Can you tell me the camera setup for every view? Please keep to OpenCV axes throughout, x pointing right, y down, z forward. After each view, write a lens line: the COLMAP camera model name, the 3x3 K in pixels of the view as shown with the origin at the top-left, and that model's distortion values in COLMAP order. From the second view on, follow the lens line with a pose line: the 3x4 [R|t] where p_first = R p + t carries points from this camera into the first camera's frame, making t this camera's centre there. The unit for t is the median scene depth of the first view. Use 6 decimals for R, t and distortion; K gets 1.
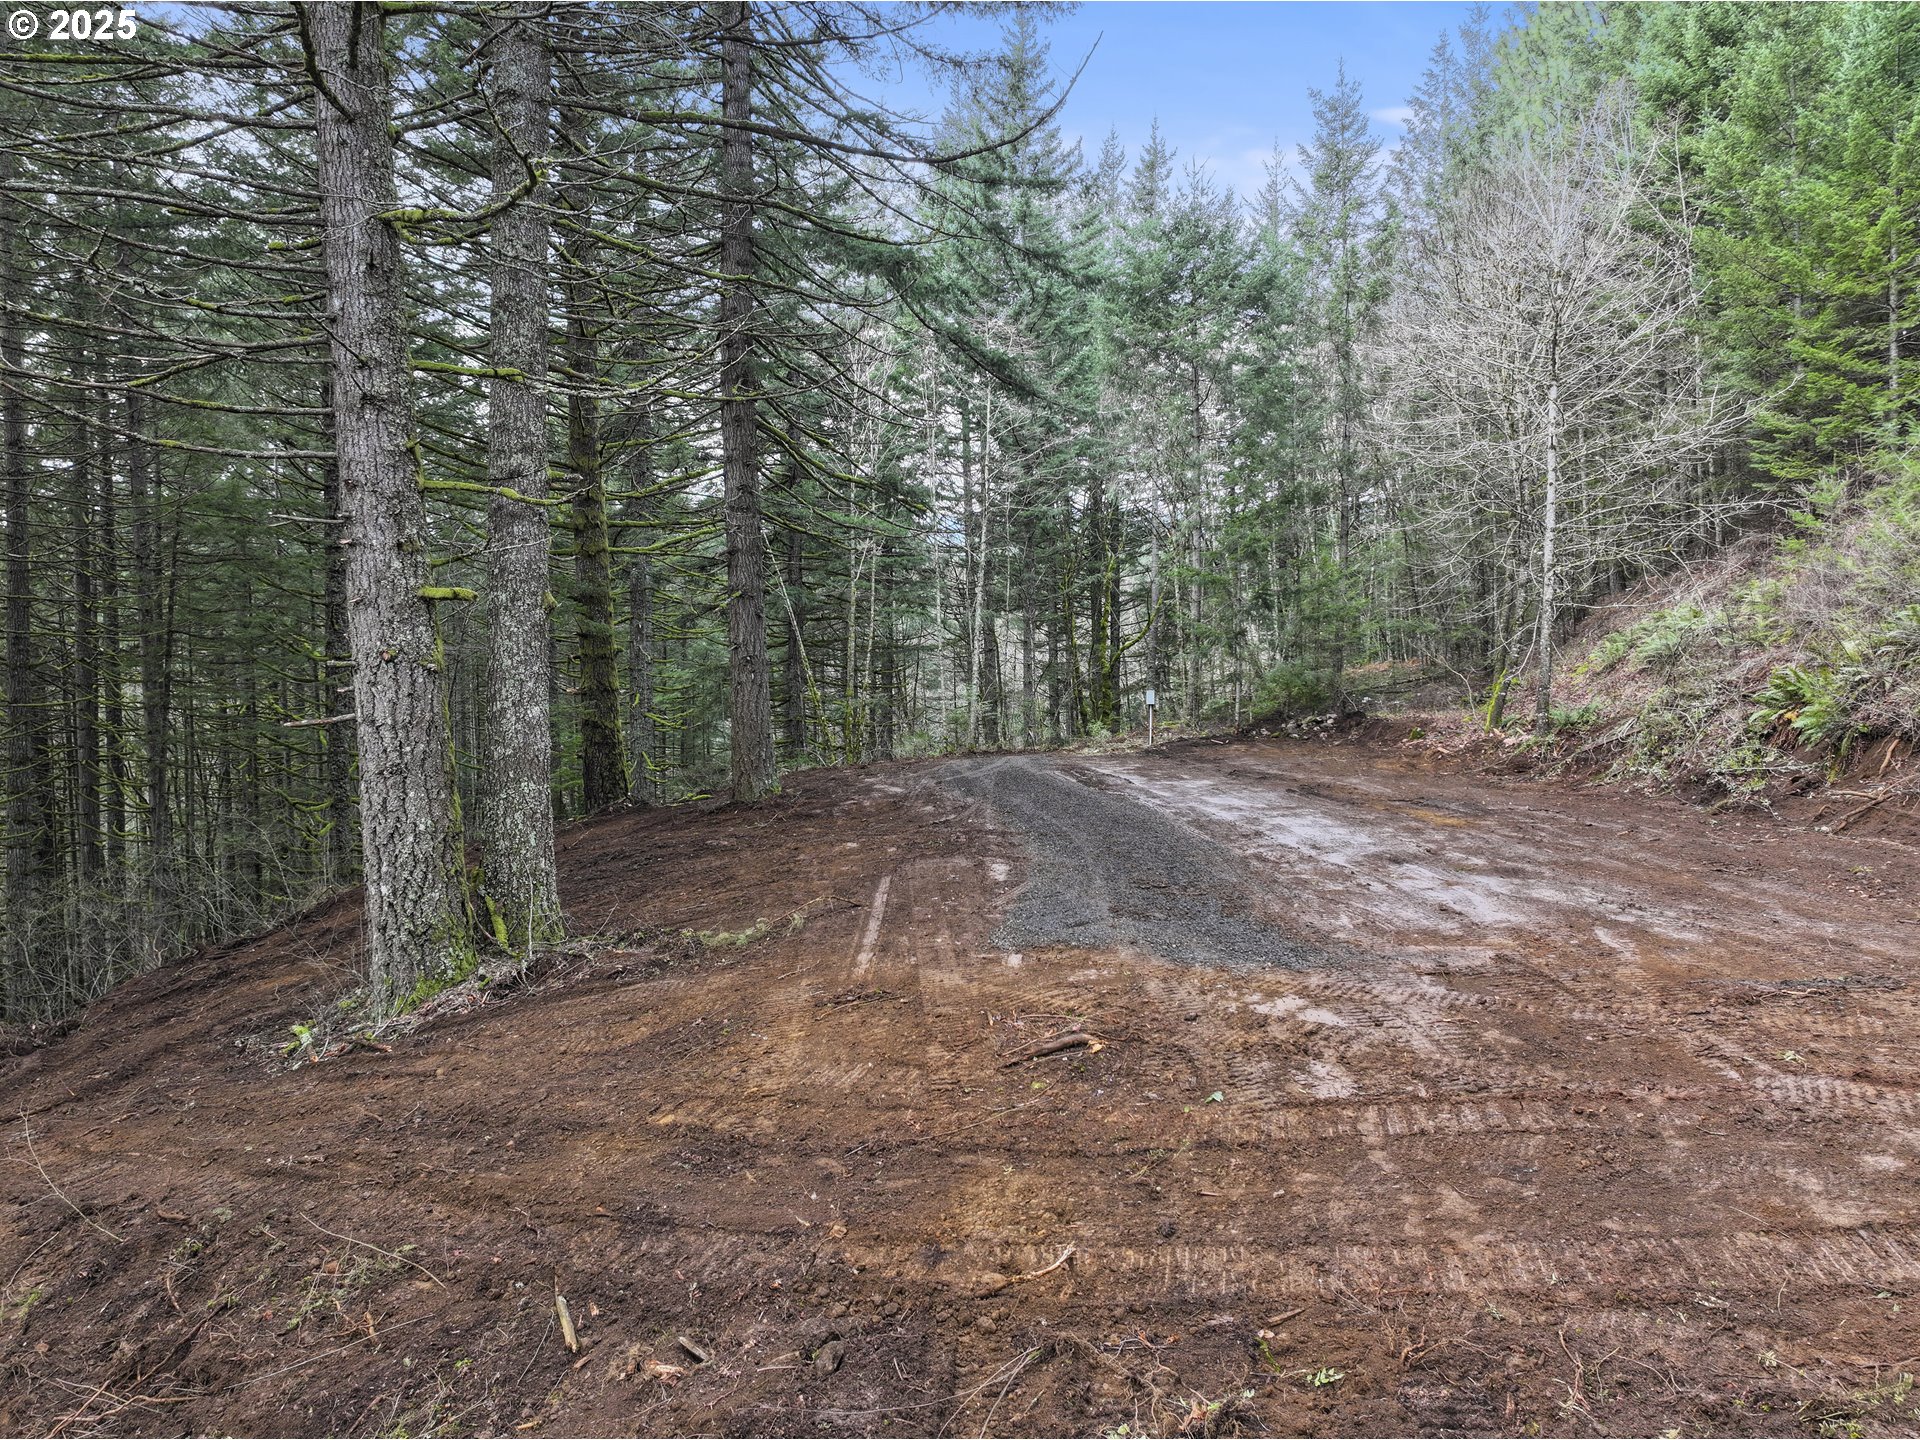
lens RADIAL K [[1352.0, 0, 967.6], [0, 1352.0, 716.1], [0, 0, 1]] dist [-0.002586, 0.018845]
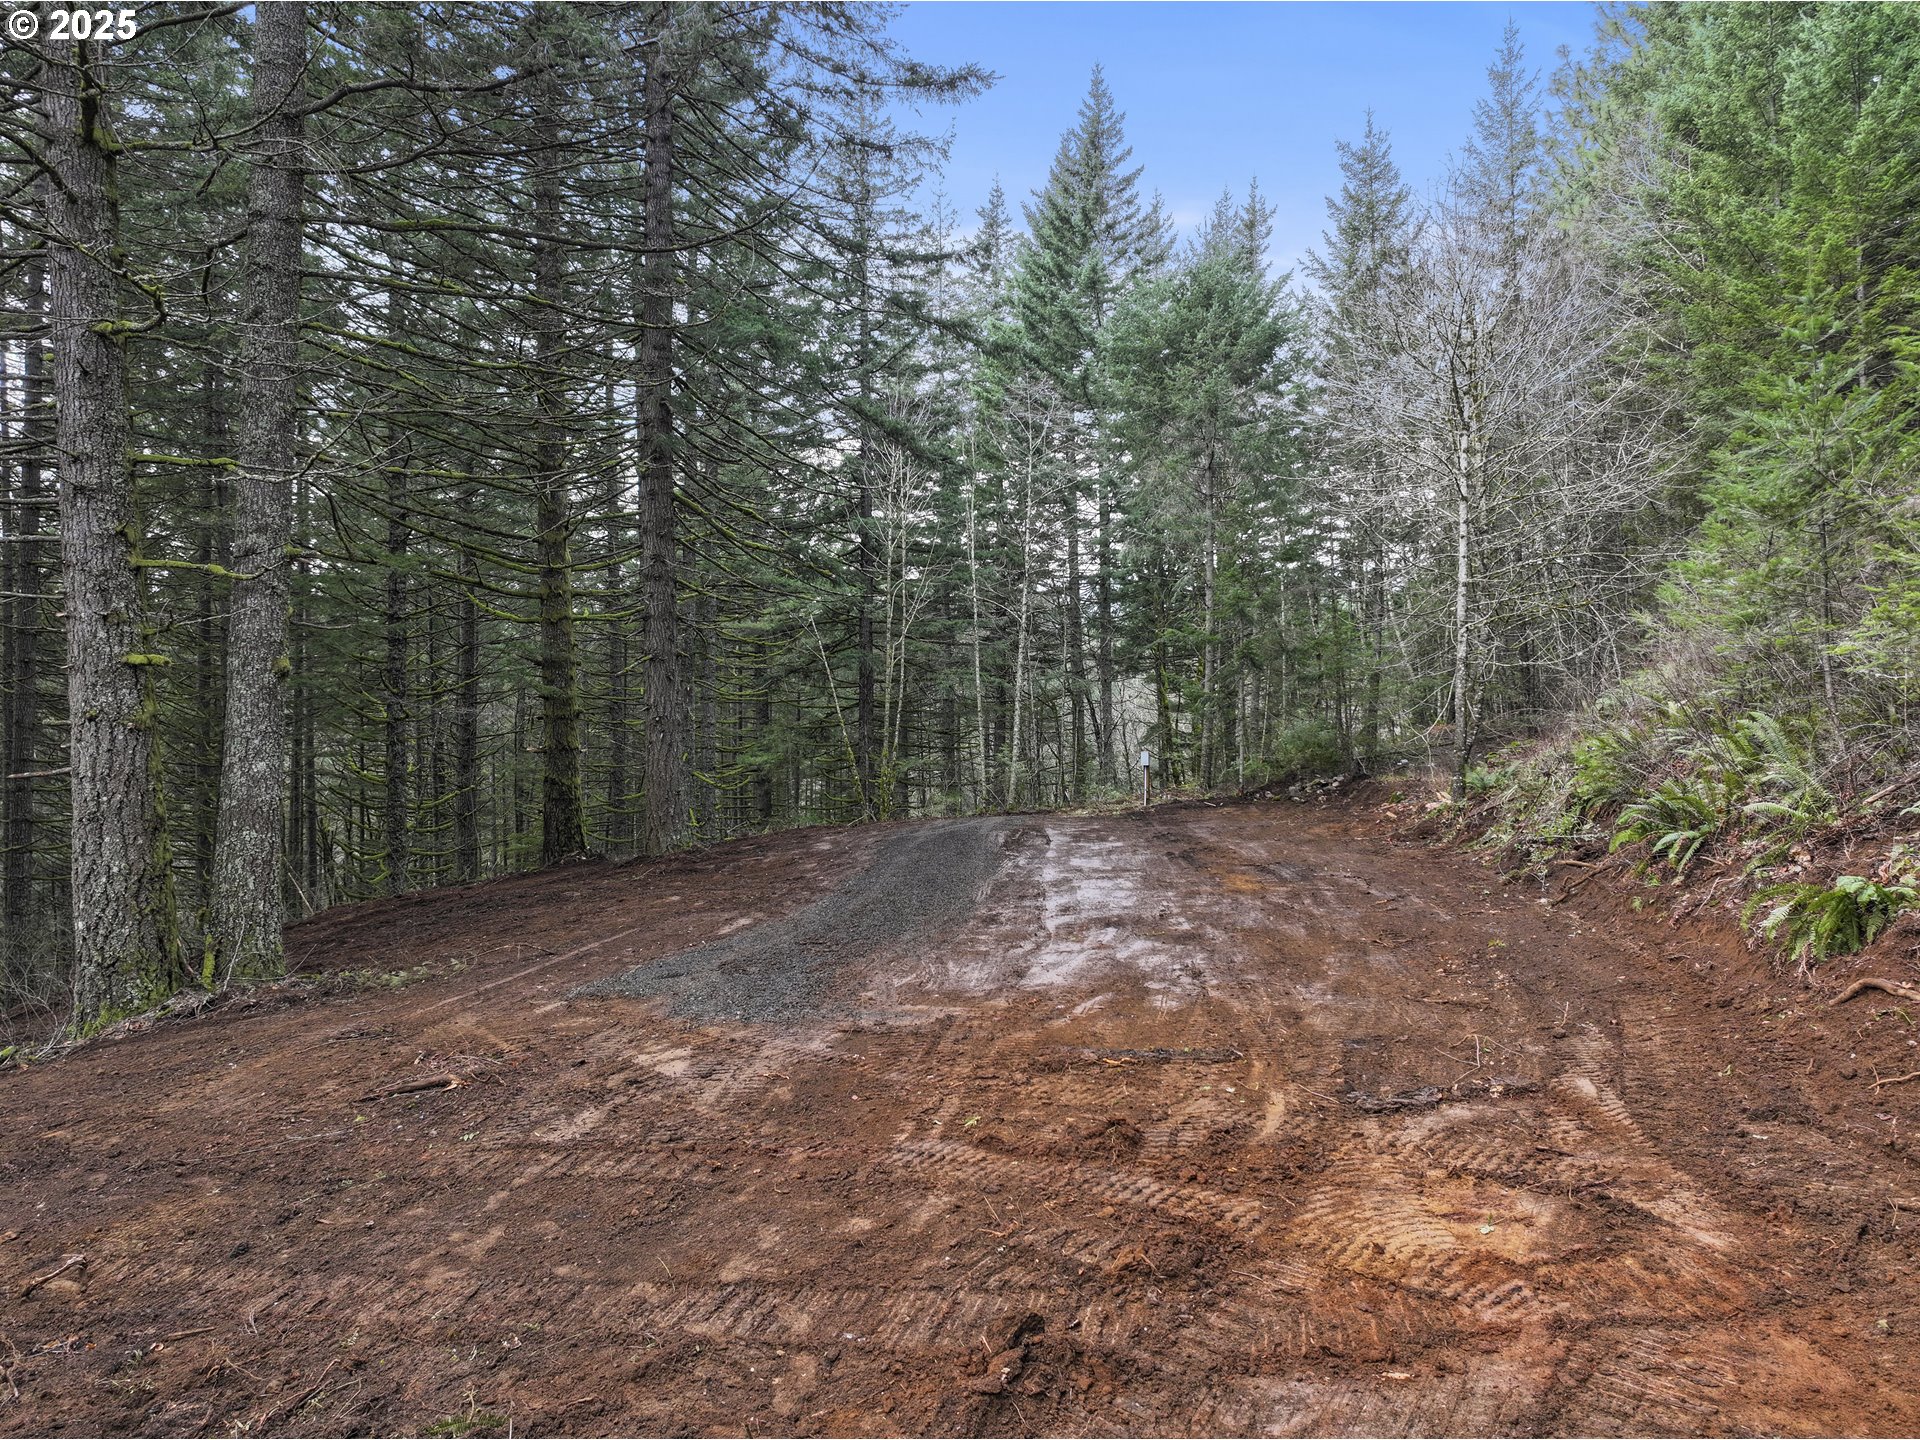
lens RADIAL K [[1352.0, 0, 967.6], [0, 1352.0, 716.1], [0, 0, 1]] dist [-0.002586, 0.018845]
pose [[0.985987, -0.000191, -0.166821, 0.469137], [-0.007413, 0.998961, -0.044960, 0.001072], [0.166656, 0.045566, 0.984962, 0.013066]]
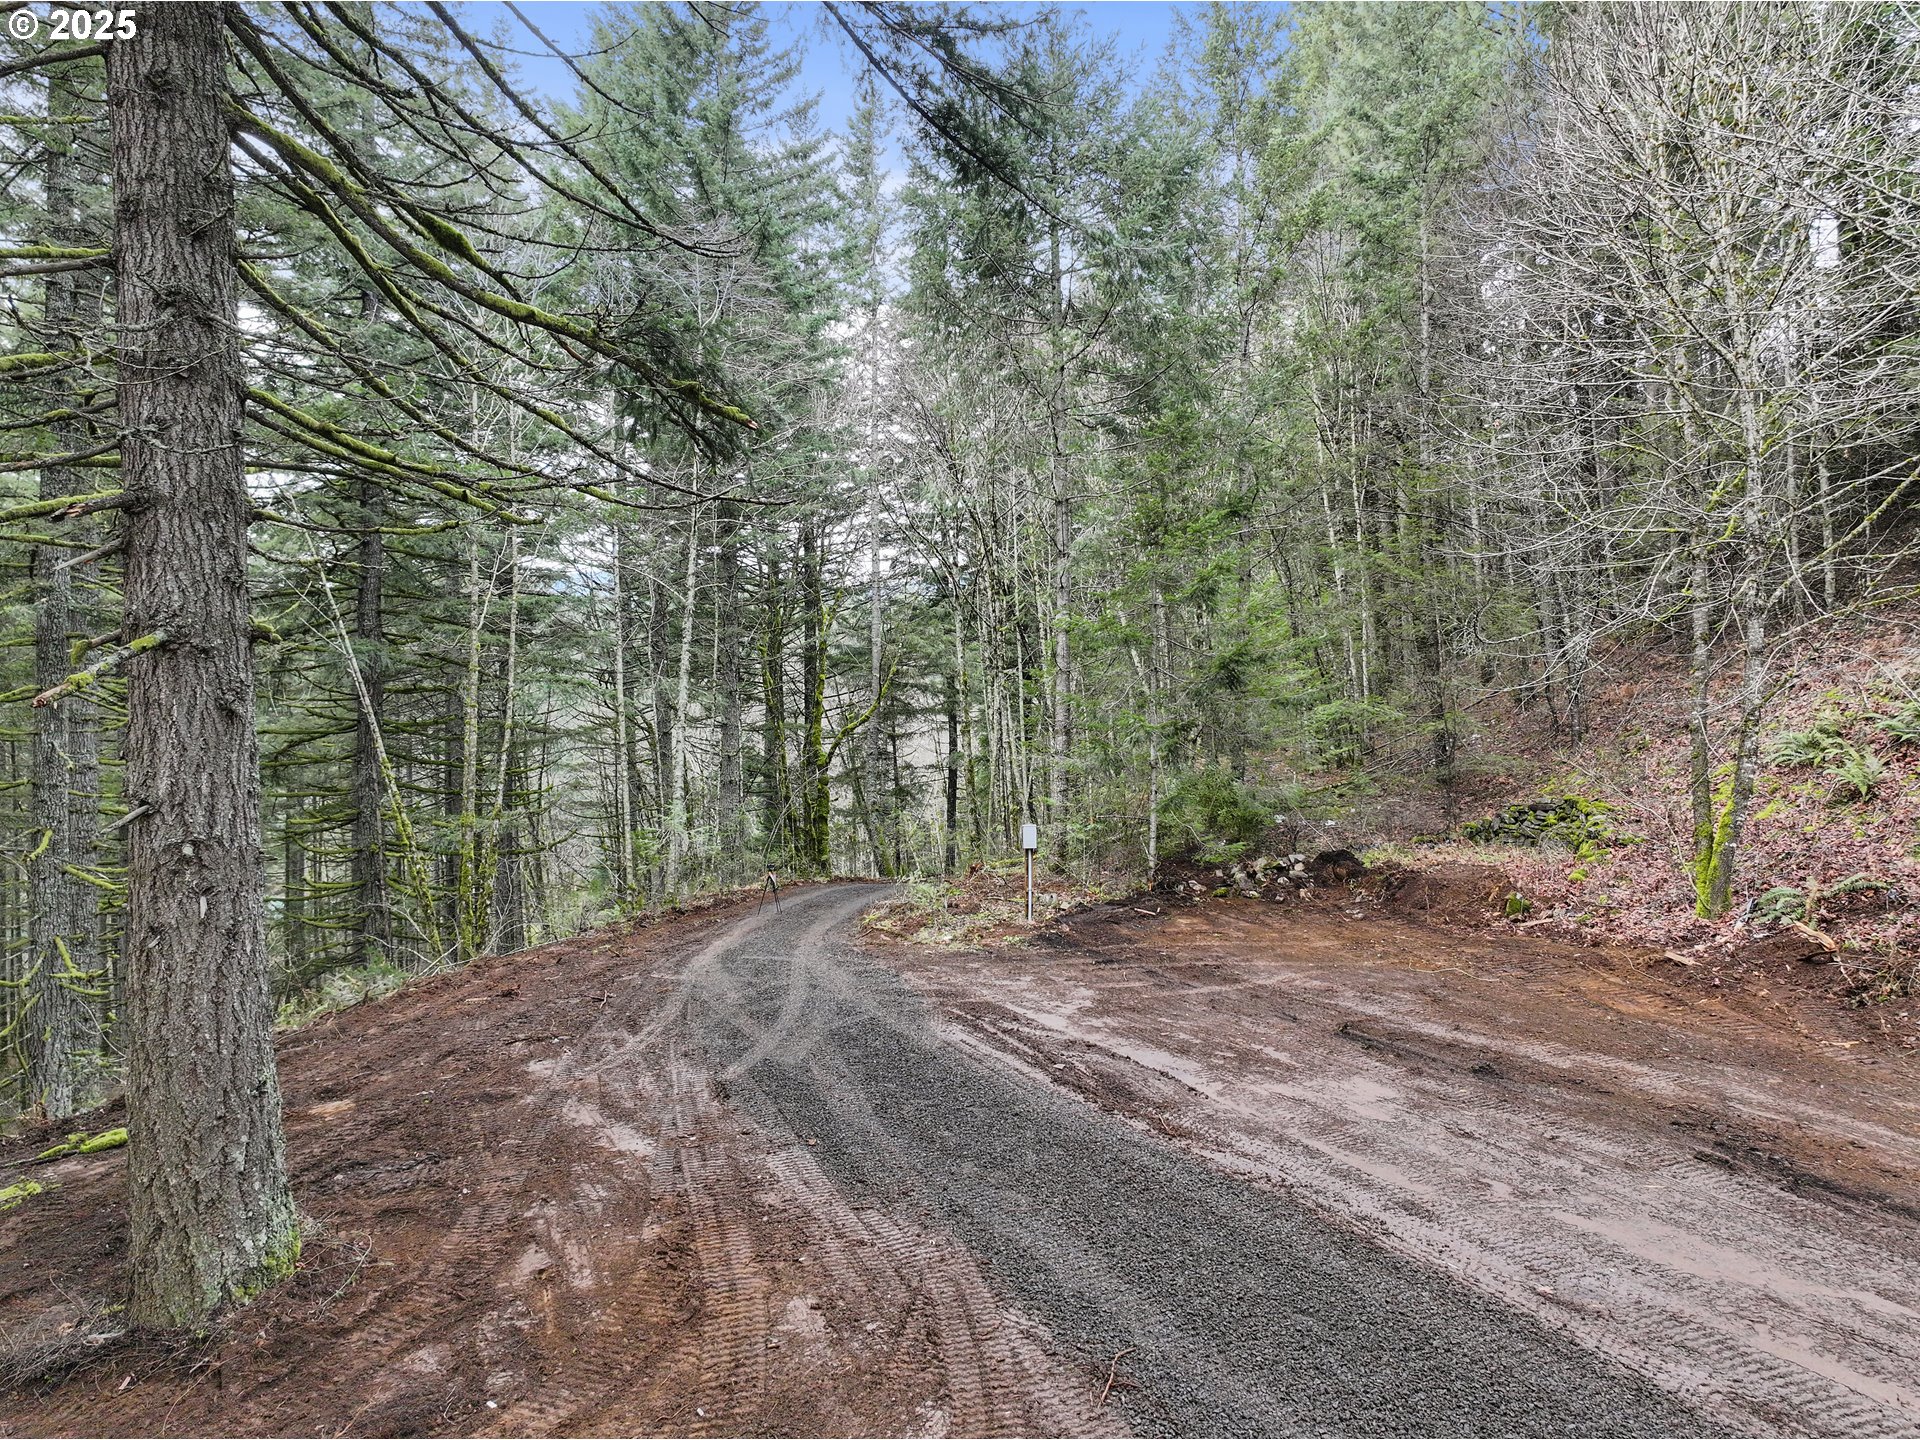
lens RADIAL K [[1352.0, 0, 967.6], [0, 1352.0, 716.1], [0, 0, 1]] dist [-0.002586, 0.018845]
pose [[0.959451, 0.001504, 0.281871, -0.146727], [0.012132, 0.998839, -0.046623, -0.107727], [-0.281614, 0.048153, 0.958319, 1.247465]]
